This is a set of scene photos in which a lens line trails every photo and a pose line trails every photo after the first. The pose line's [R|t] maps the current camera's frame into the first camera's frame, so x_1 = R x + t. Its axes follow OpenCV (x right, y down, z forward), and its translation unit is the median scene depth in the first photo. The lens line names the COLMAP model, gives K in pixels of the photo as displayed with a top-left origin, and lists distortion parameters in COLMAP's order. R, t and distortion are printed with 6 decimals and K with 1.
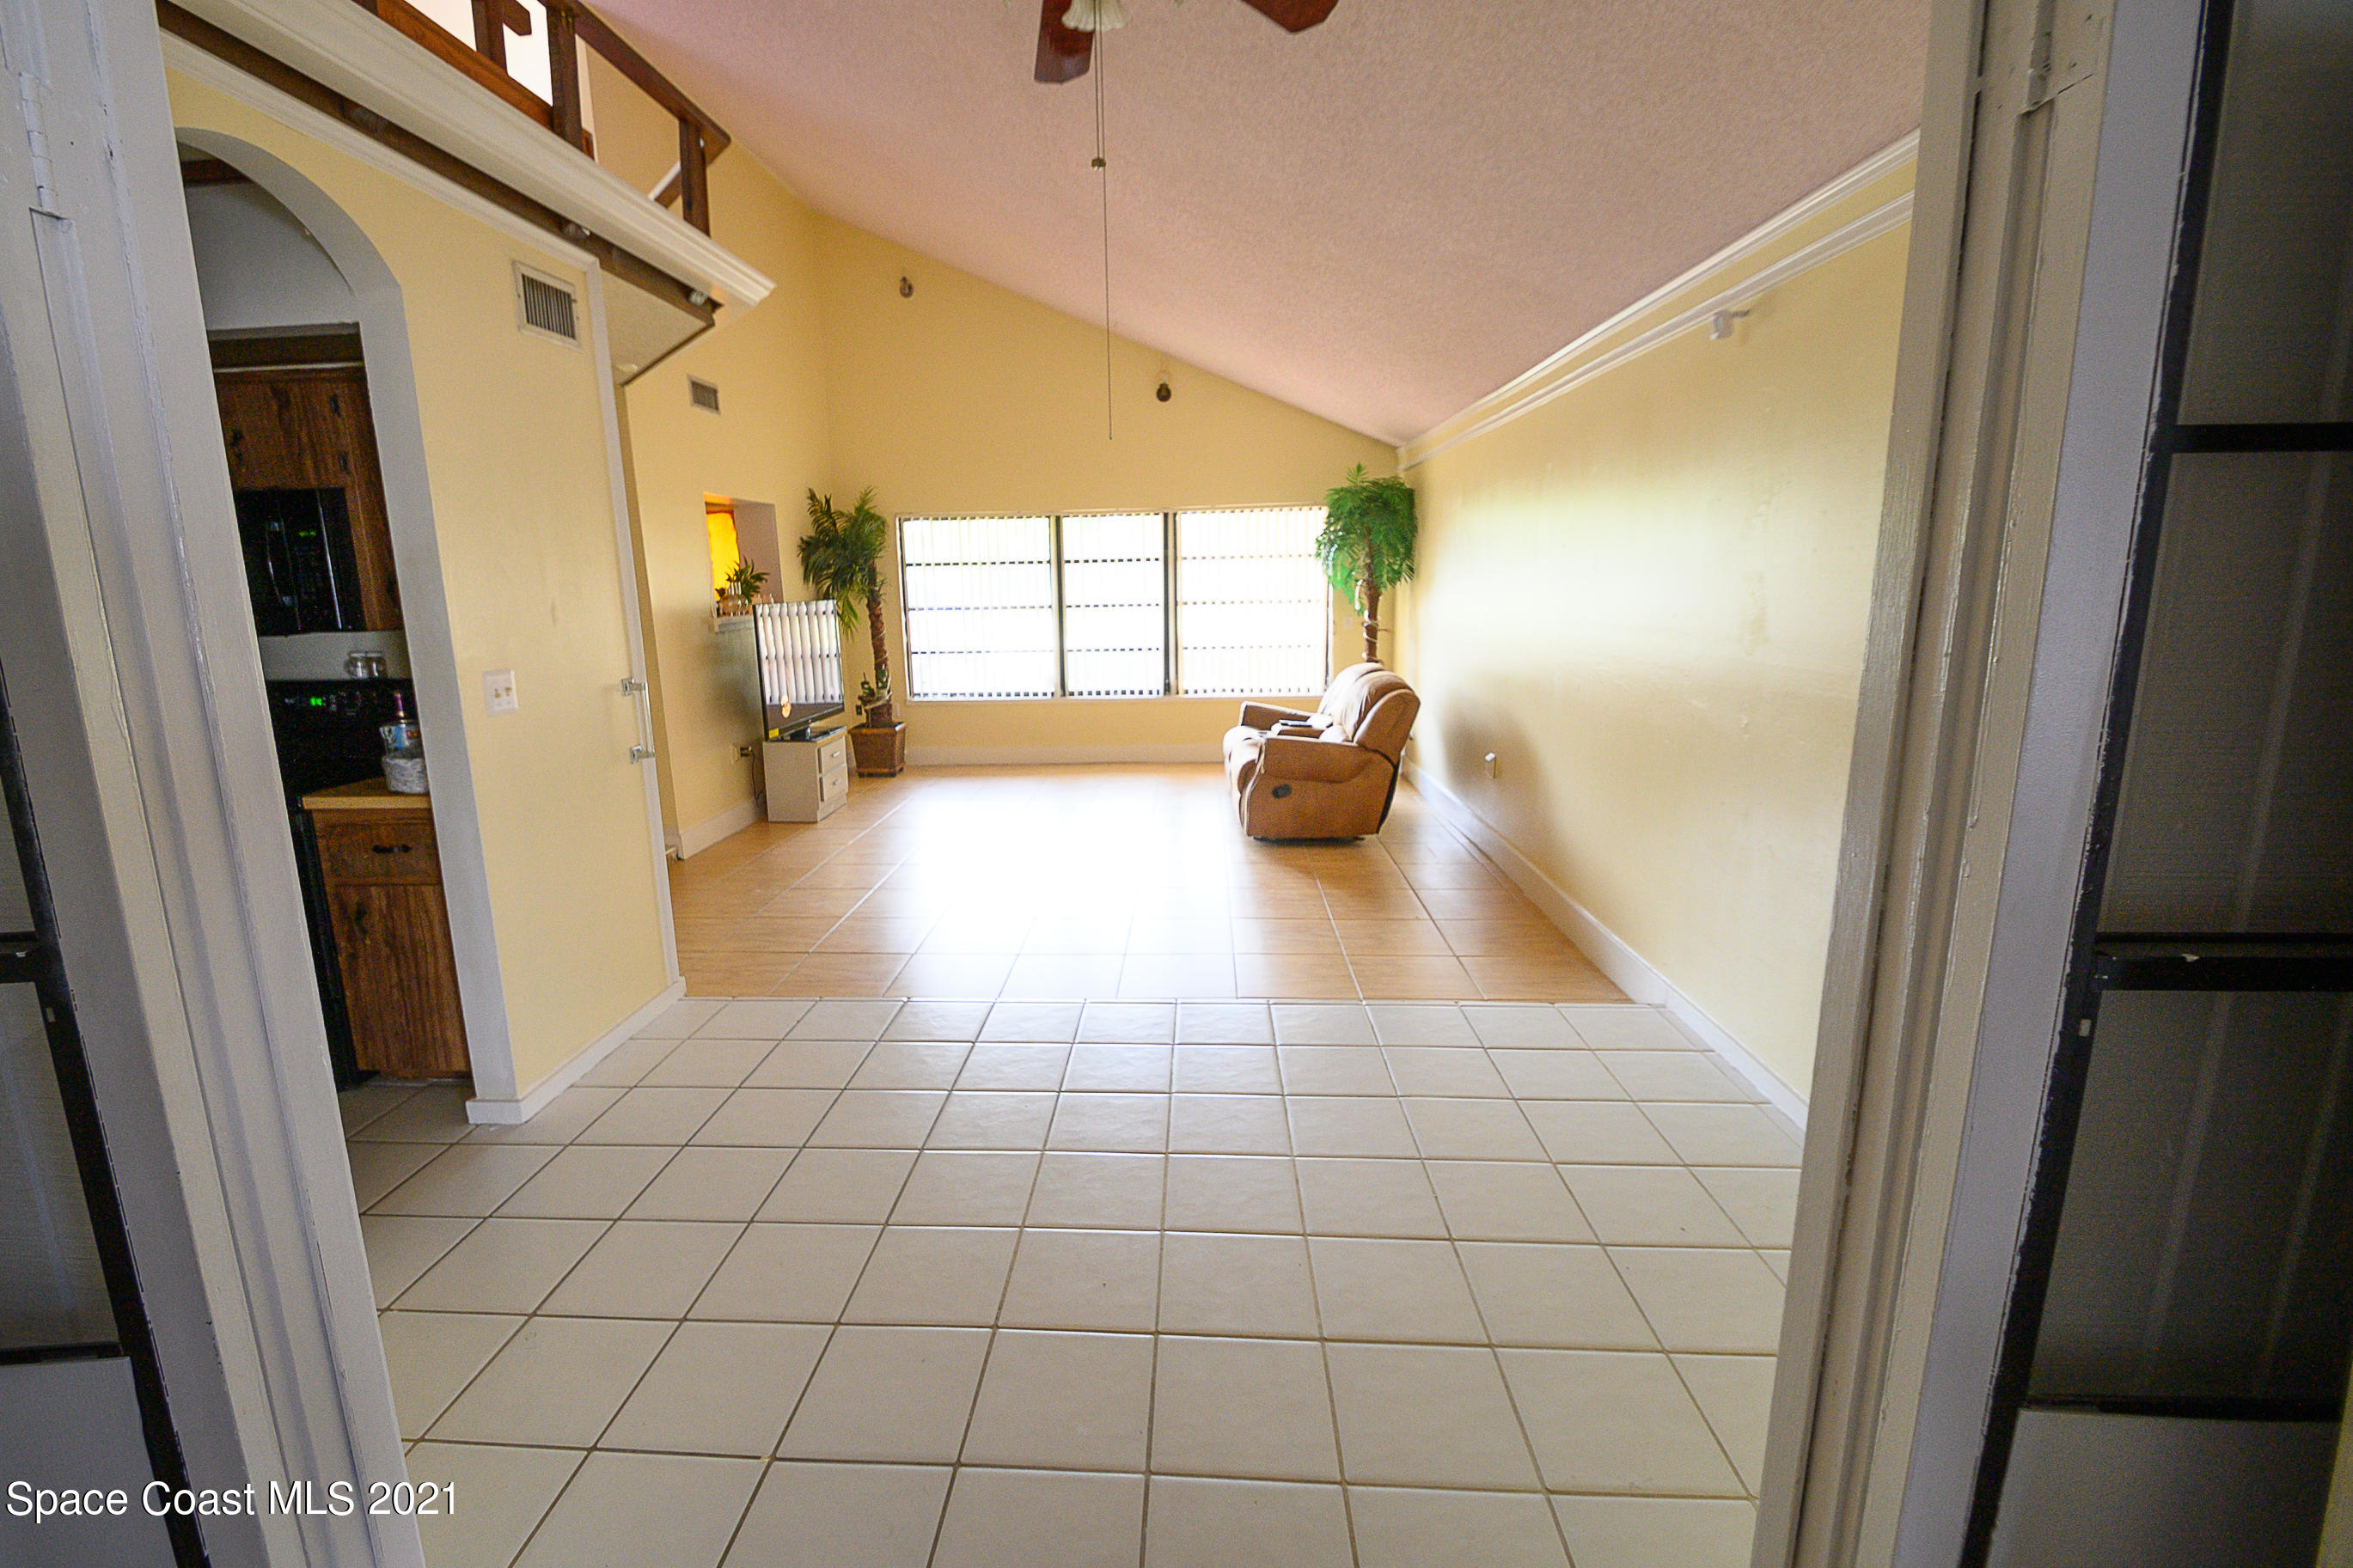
lens RADIAL K [[1043.5, 0, 1170.1], [0, 1043.5, 775.0], [0, 0, 1]] dist [0.022782, 0.000535]
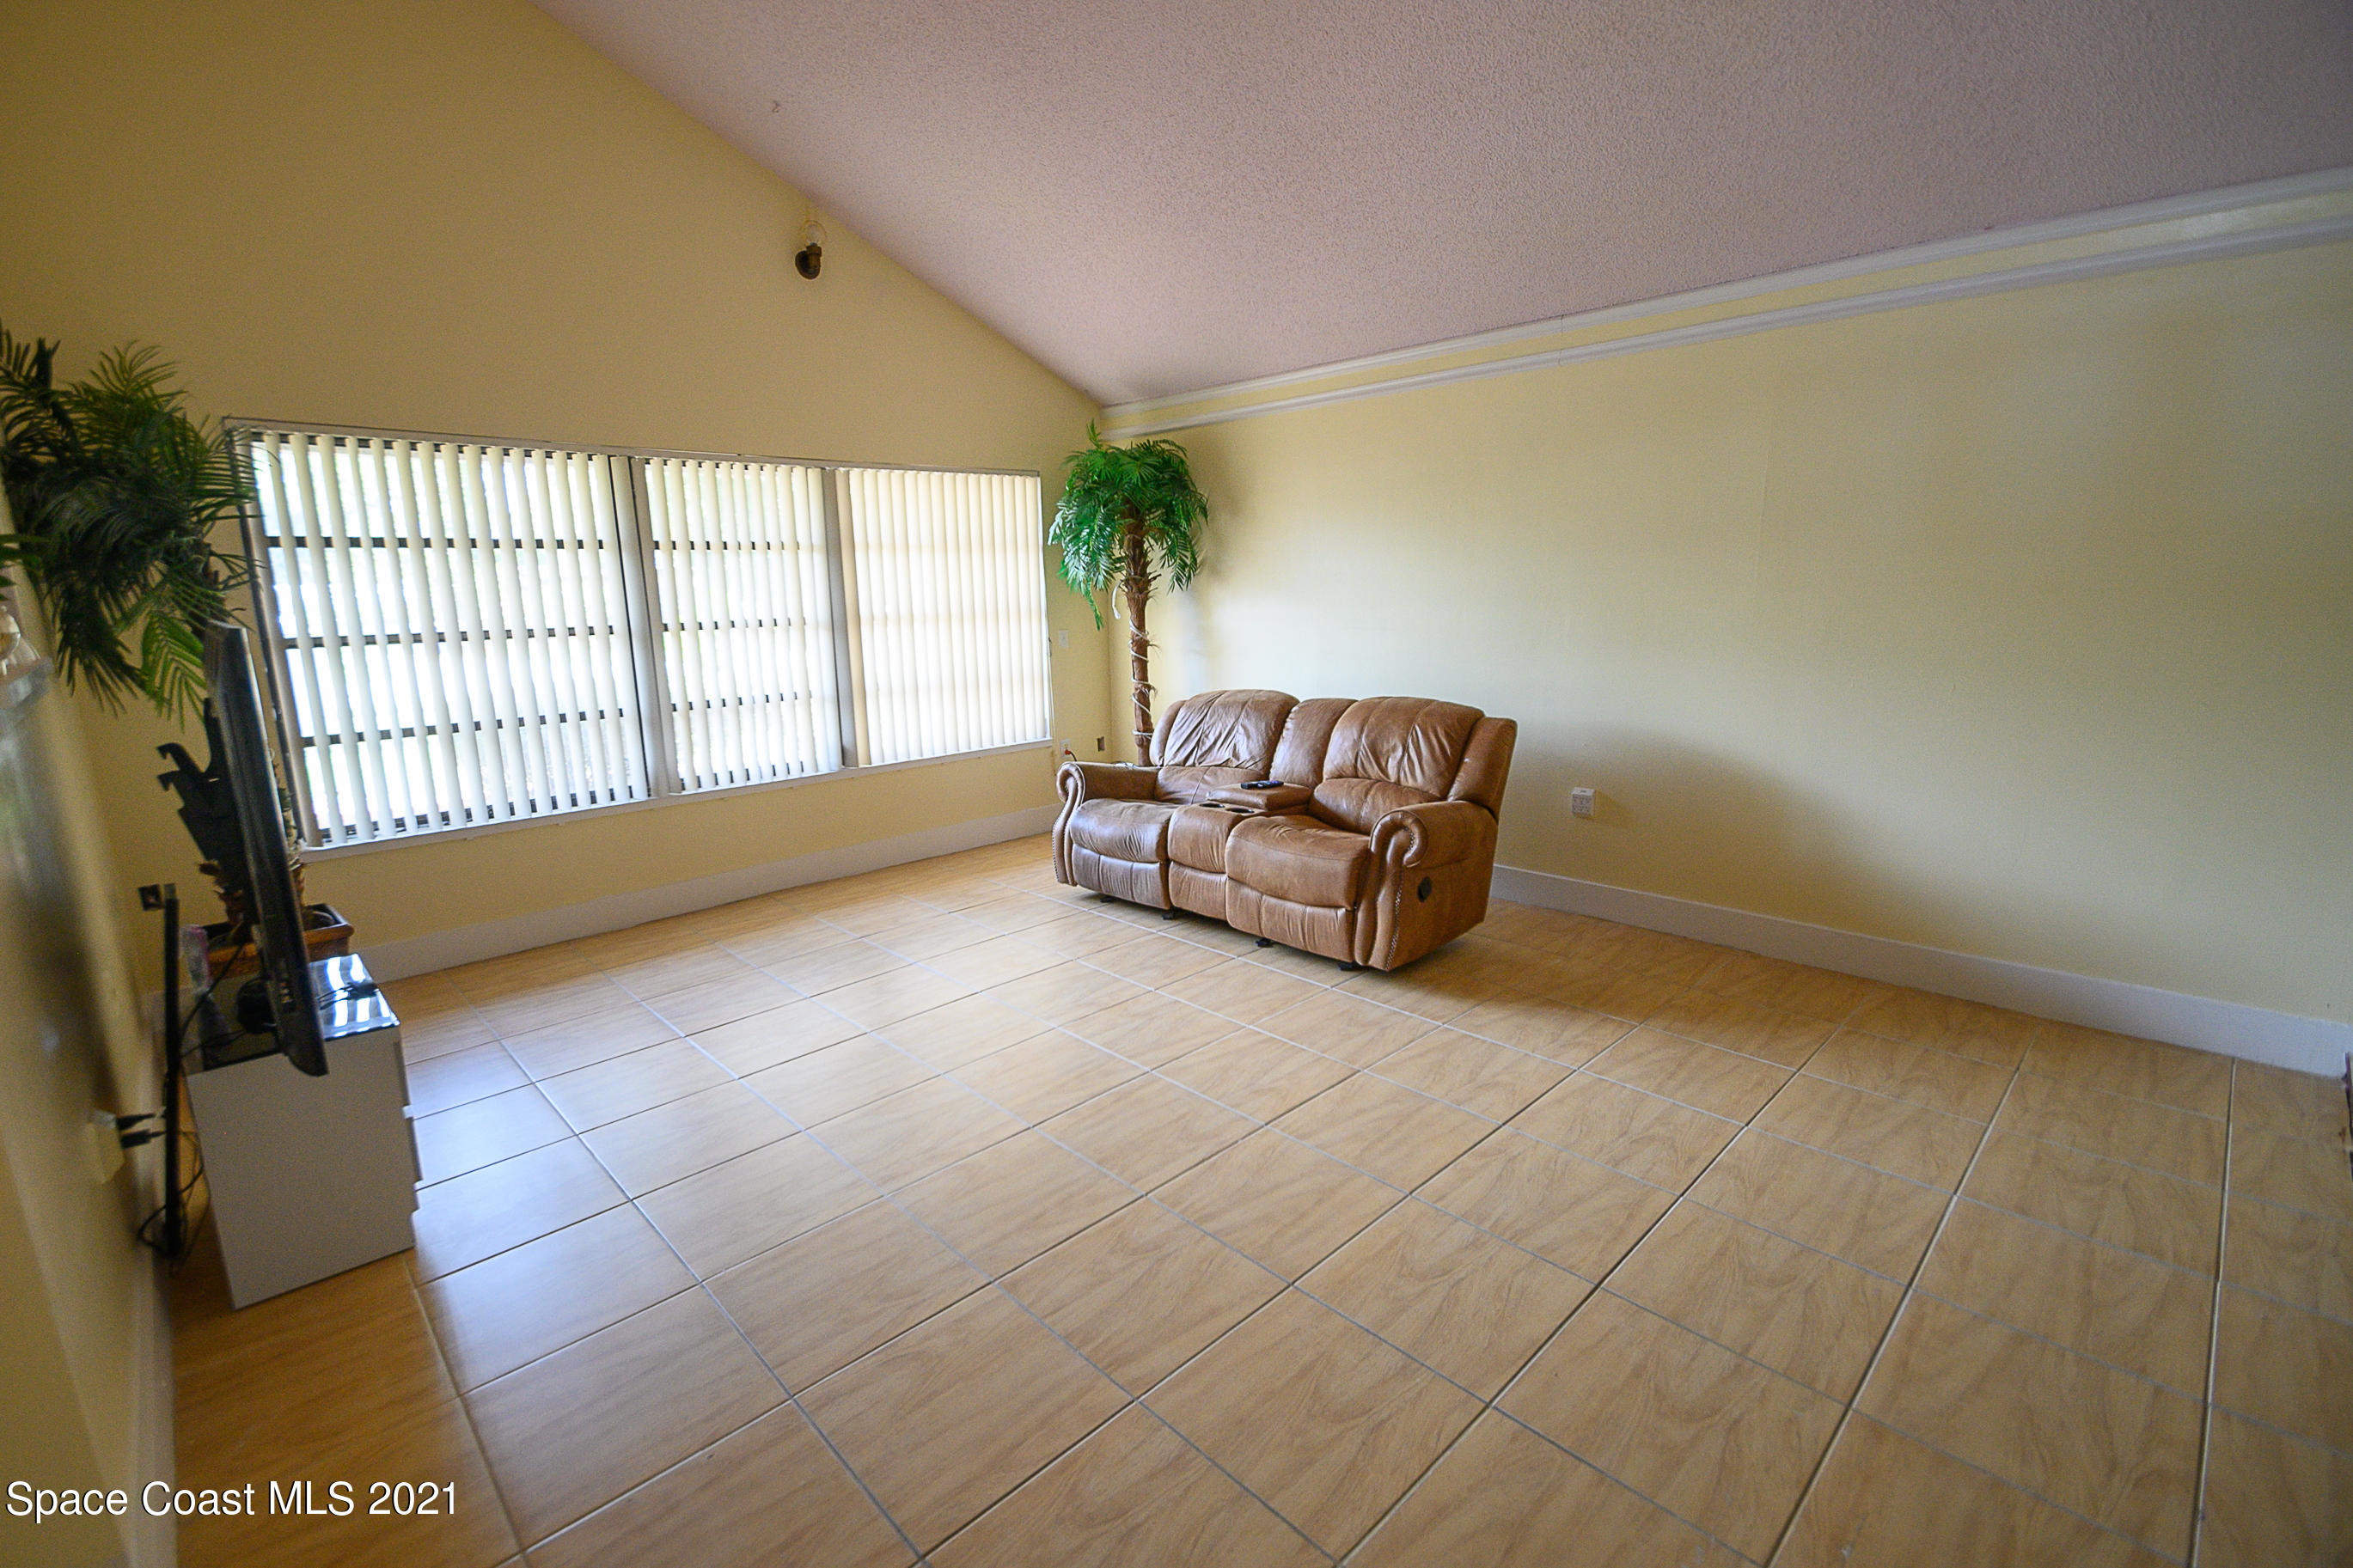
lens RADIAL K [[1043.5, 0, 1164.4], [0, 1043.5, 794.1], [0, 0, 1]] dist [0.022782, 0.000535]
pose [[0.705208, -0.144027, 0.694218, -0.313003], [0.143506, 0.987879, 0.059173, -0.072658], [-0.694326, 0.057895, 0.717328, 0.441883]]
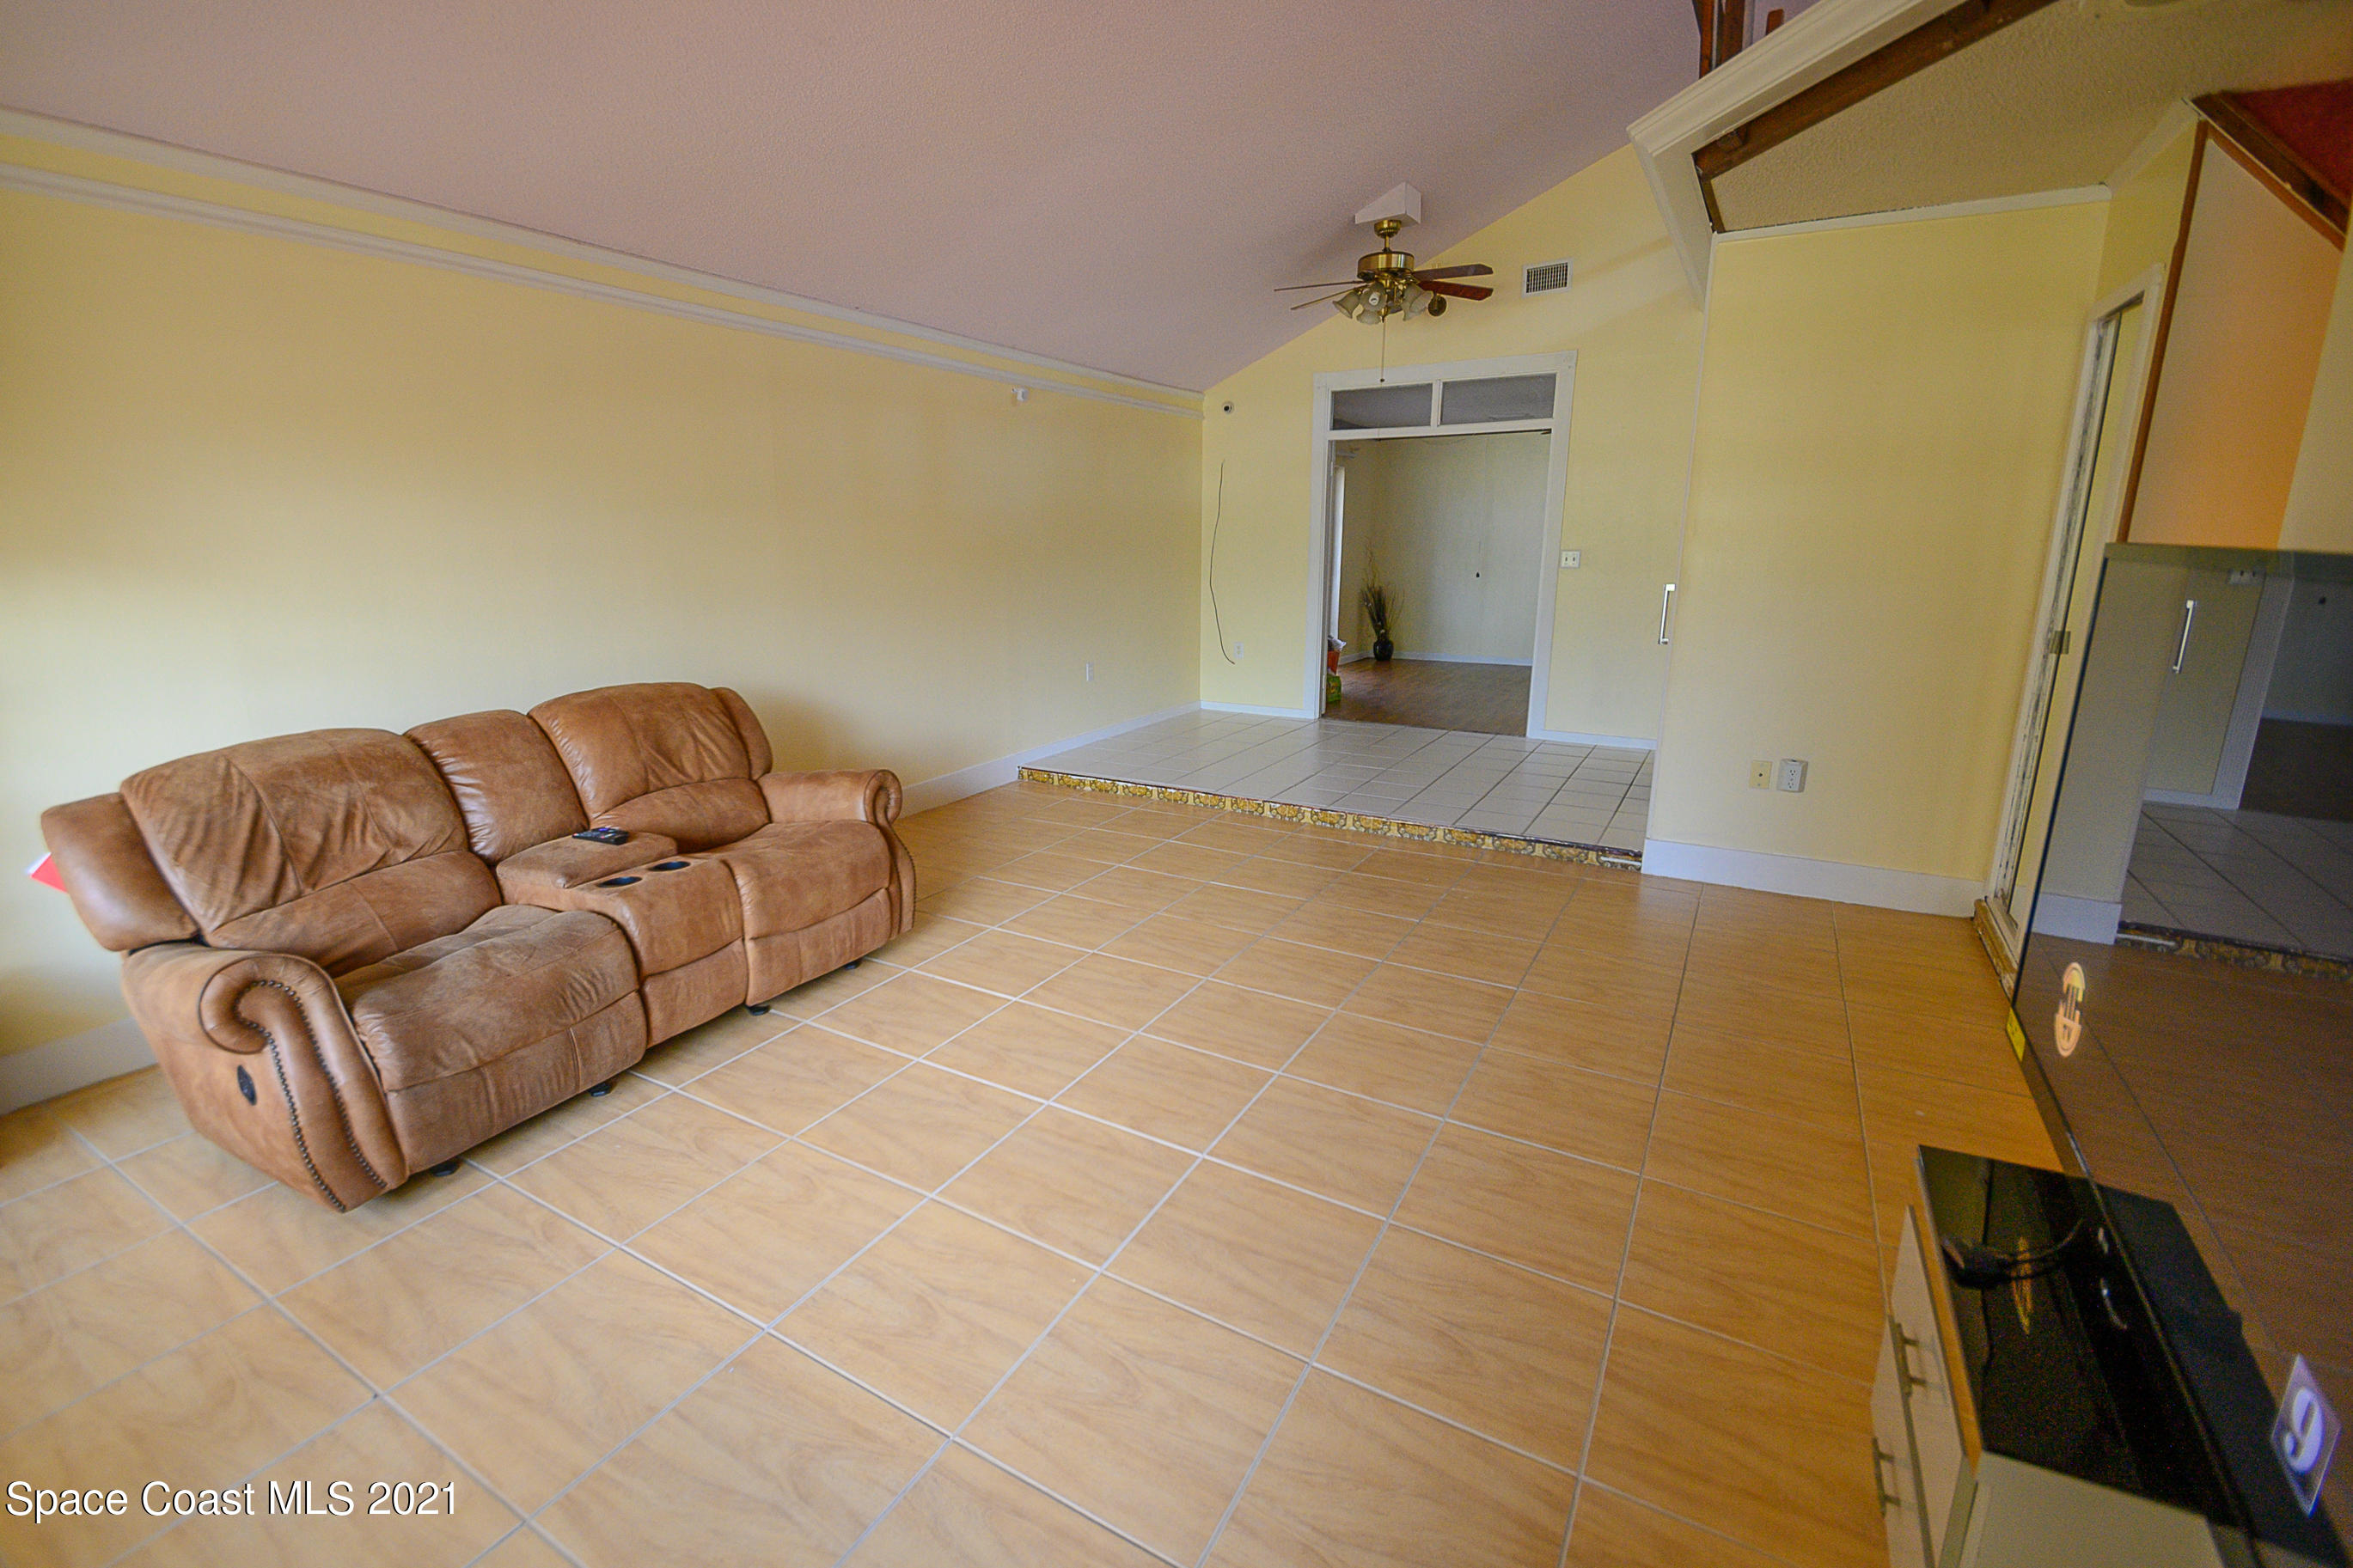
lens RADIAL K [[1043.5, 0, 1117.3], [0, 1043.5, 784.9], [0, 0, 1]] dist [0.022782, 0.000535]
pose [[-0.863548, -0.092990, 0.495619, -0.235439], [0.115880, 0.919953, 0.374511, -0.169784], [-0.490772, 0.380841, -0.783647, 0.981636]]
